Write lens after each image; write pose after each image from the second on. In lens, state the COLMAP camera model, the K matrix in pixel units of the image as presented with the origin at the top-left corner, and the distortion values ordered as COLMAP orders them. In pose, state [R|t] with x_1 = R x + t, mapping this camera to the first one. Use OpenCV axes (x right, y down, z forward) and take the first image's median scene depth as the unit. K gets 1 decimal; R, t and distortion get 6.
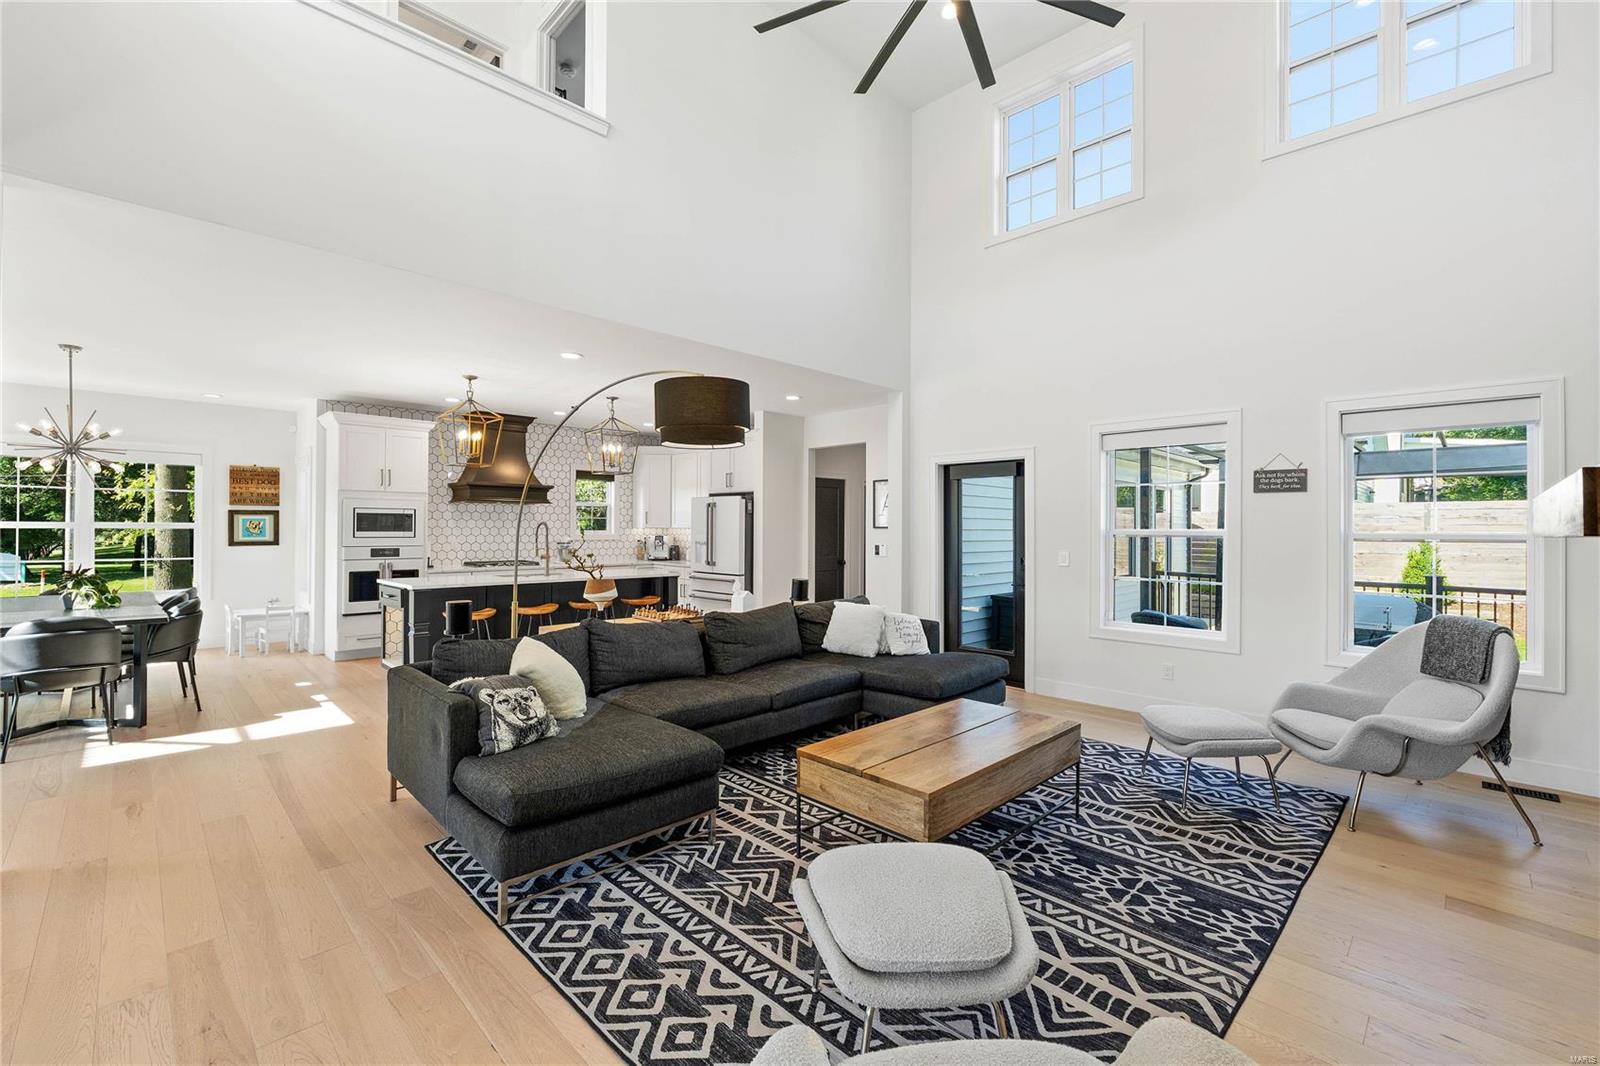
lens RADIAL K [[676.4, 0, 802.9], [0, 676.4, 524.2], [0, 0, 1]] dist [-0.008015, -0.000277]
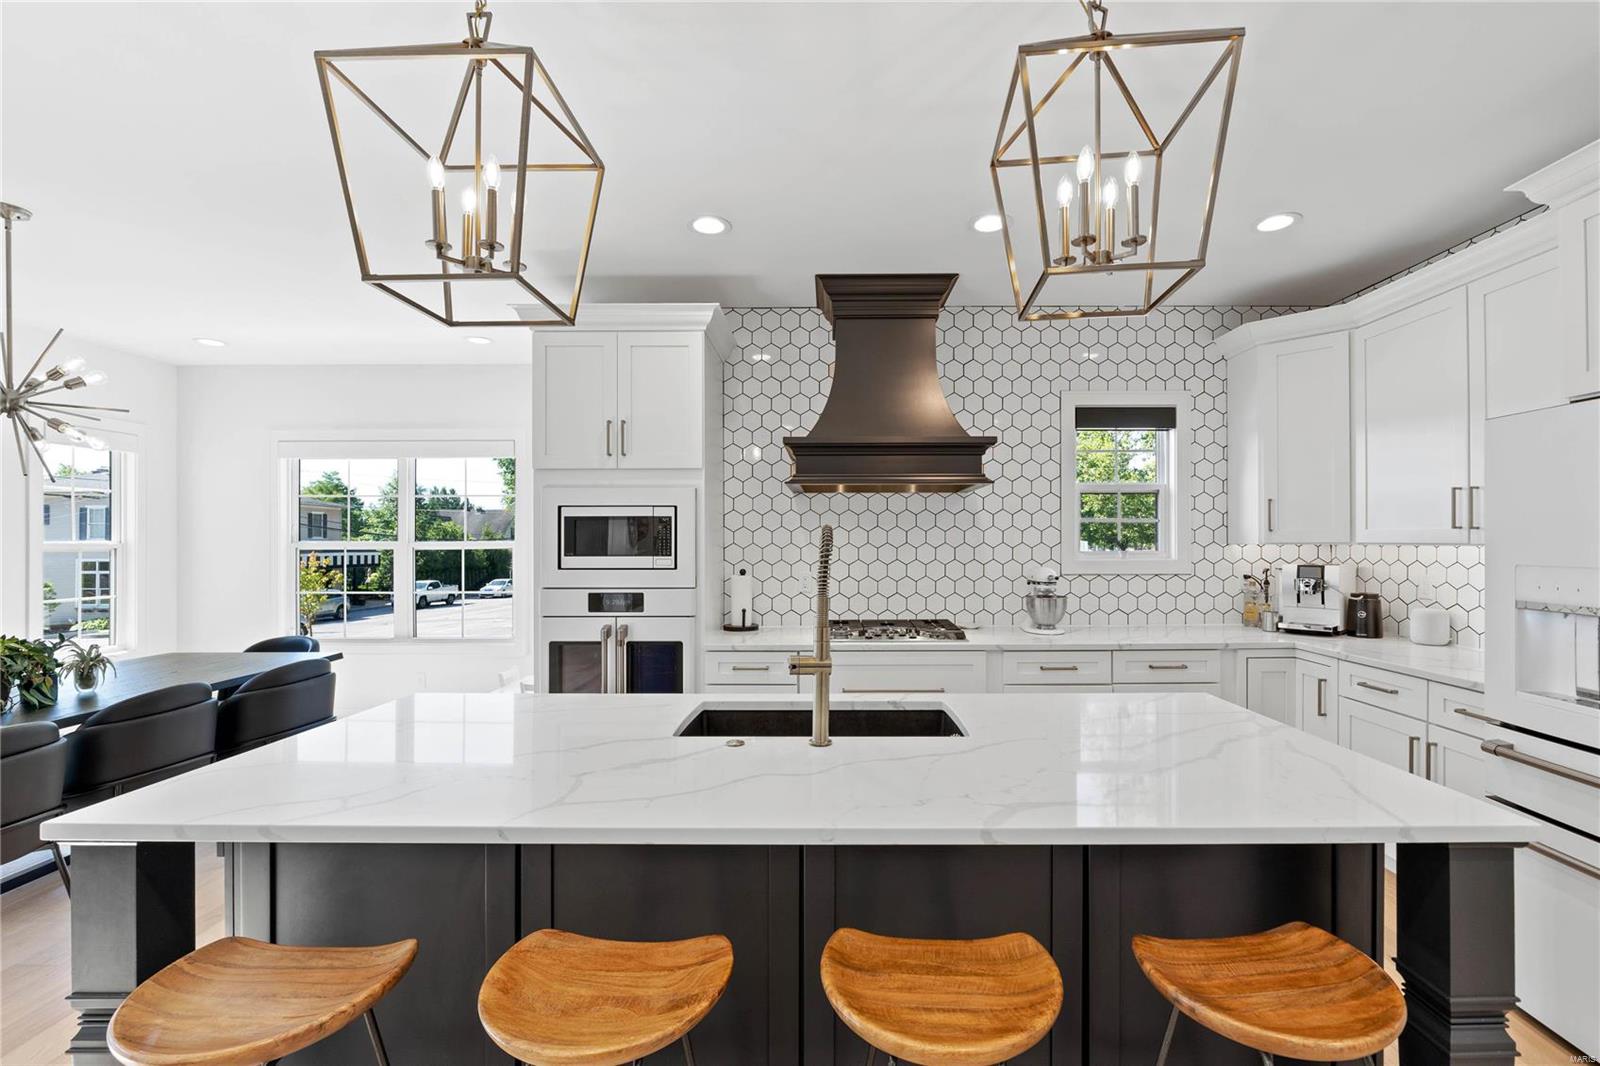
lens RADIAL K [[676.4, 0, 834.0], [0, 676.4, 547.7], [0, 0, 1]] dist [-0.008015, -0.000277]
pose [[0.705132, -0.003532, -0.709067, -0.351275], [0.011338, 0.999916, 0.006295, 0.007026], [0.708985, -0.012478, 0.705113, 1.453350]]
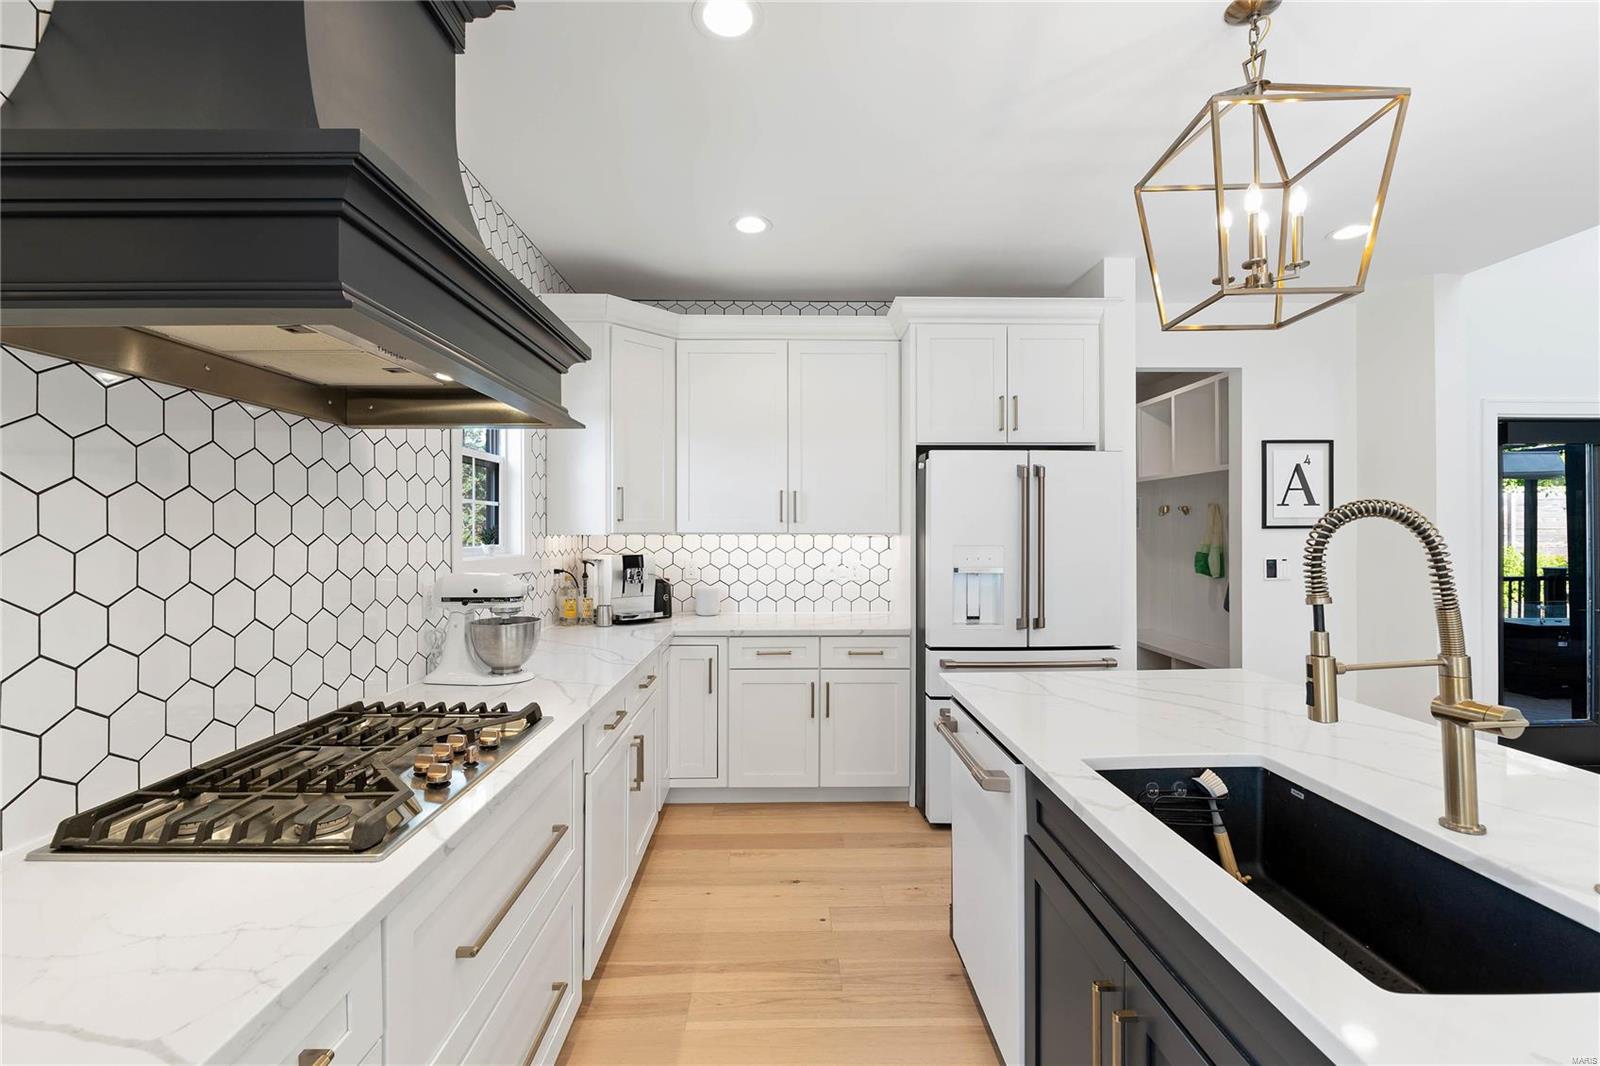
lens RADIAL K [[676.4, 0, 796.4], [0, 676.4, 528.1], [0, 0, 1]] dist [-0.008015, -0.000277]
pose [[0.694409, -0.005688, 0.719558, -1.062809], [0.003175, 0.999983, 0.004841, 0.003082], [-0.719573, -0.001077, 0.694416, 1.751532]]
